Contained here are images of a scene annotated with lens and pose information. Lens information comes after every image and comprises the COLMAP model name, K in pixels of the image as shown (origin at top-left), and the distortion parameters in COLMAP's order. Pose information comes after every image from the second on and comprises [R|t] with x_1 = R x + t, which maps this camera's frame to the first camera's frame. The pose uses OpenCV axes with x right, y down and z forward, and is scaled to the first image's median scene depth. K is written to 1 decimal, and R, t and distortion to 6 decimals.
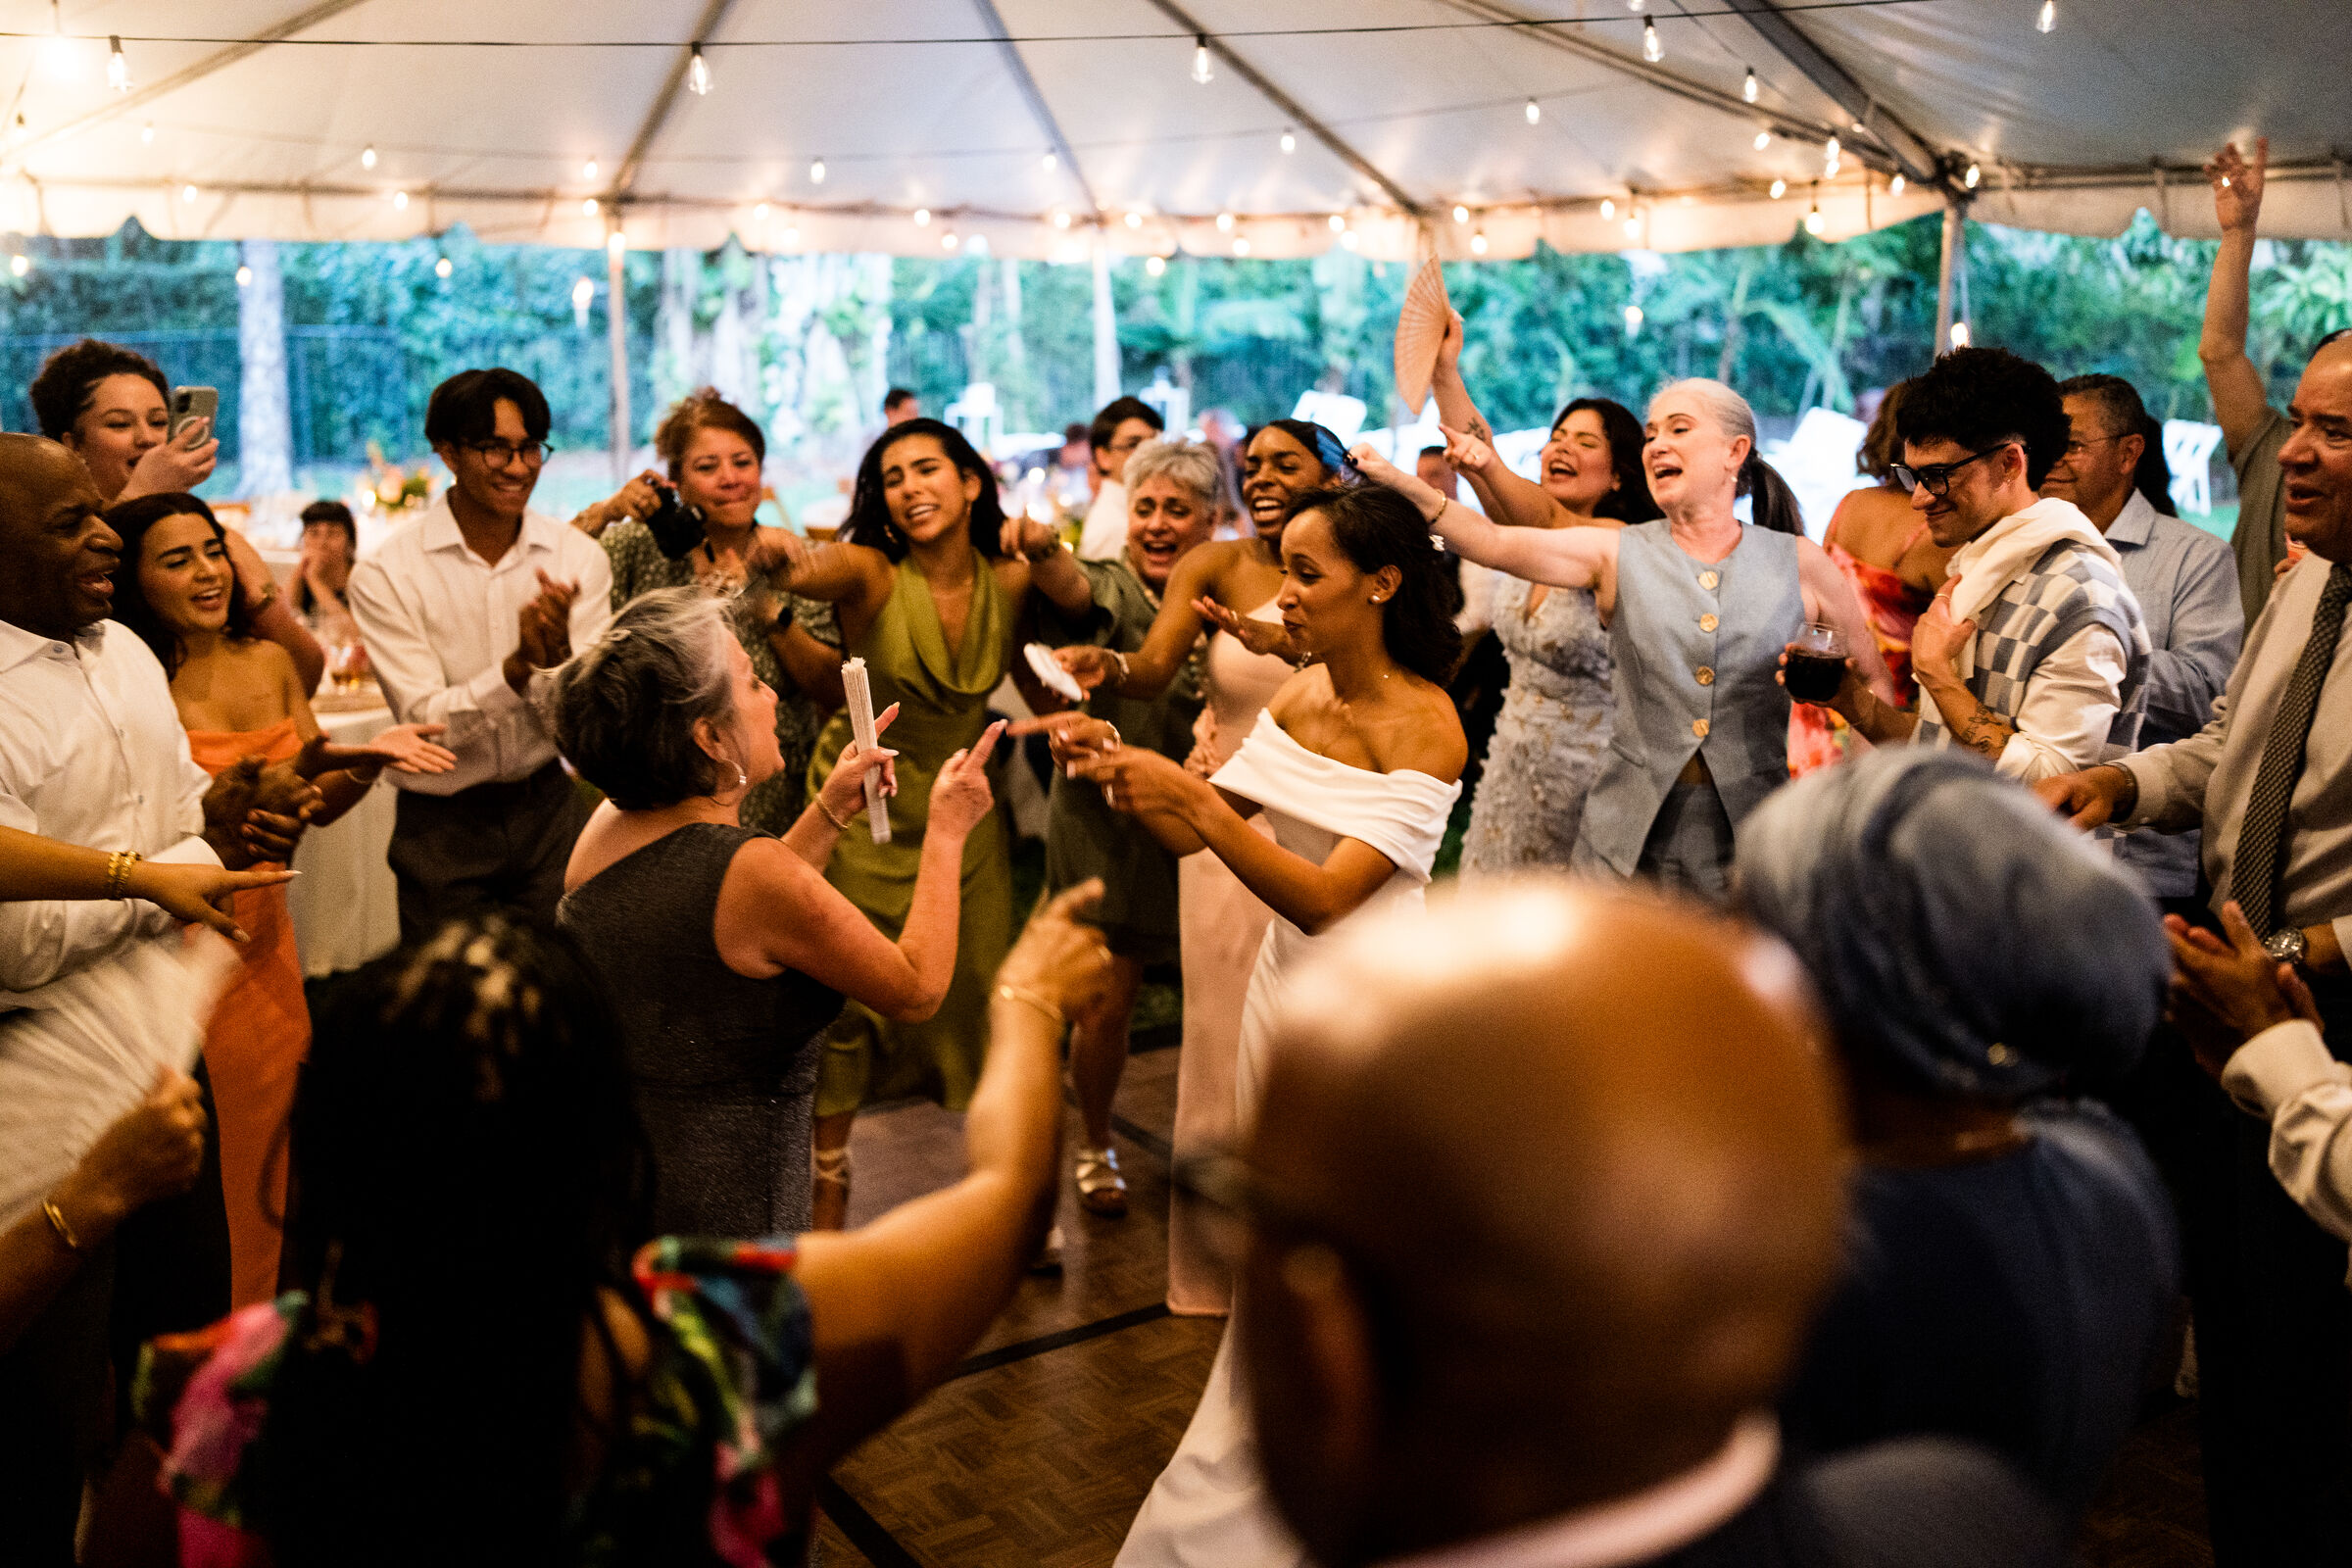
lens RADIAL K [[2275.2, 0, 1176.0], [0, 2275.2, 784.0], [0, 0, 1]] dist [0.009217, 0.012277]
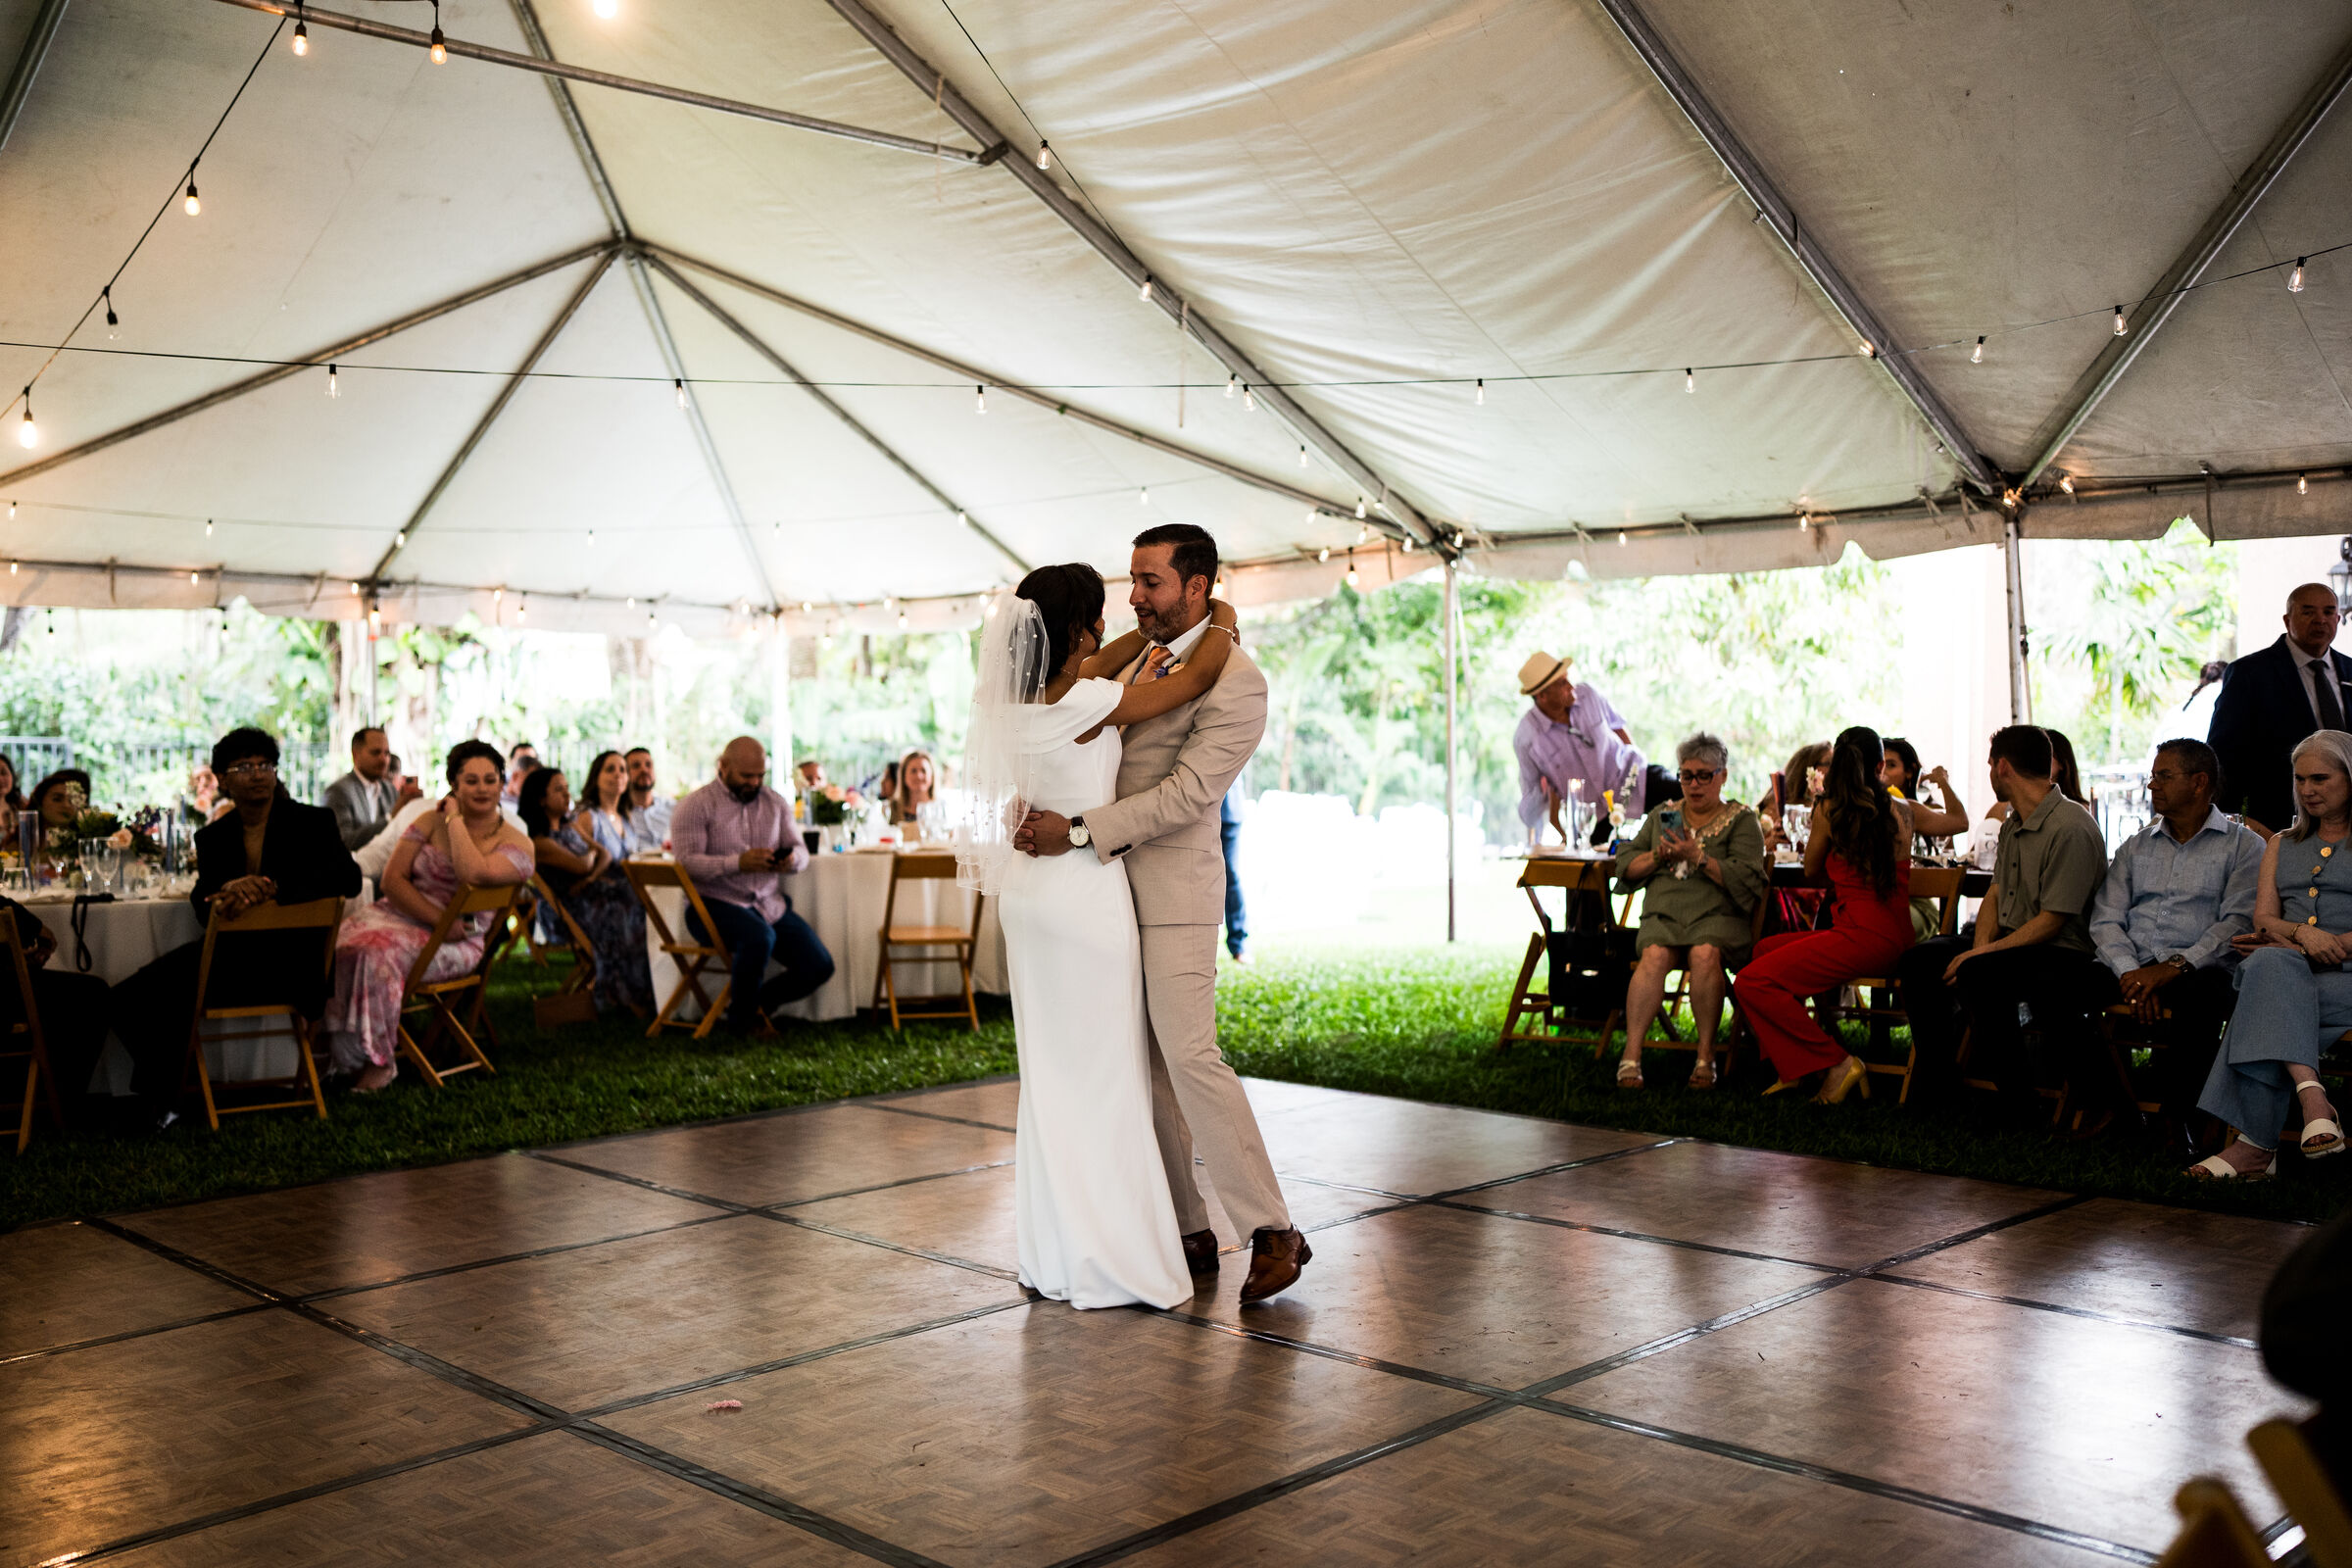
lens RADIAL K [[2079.9, 0, 1176.0], [0, 2079.9, 784.0], [0, 0, 1]] dist [-0.003315, -0.002249]
pose [[0.983661, -0.014084, 0.179480, -0.031614], [0.045725, 0.983789, -0.173401, 0.055842], [-0.174128, 0.178775, 0.968359, -0.107472]]
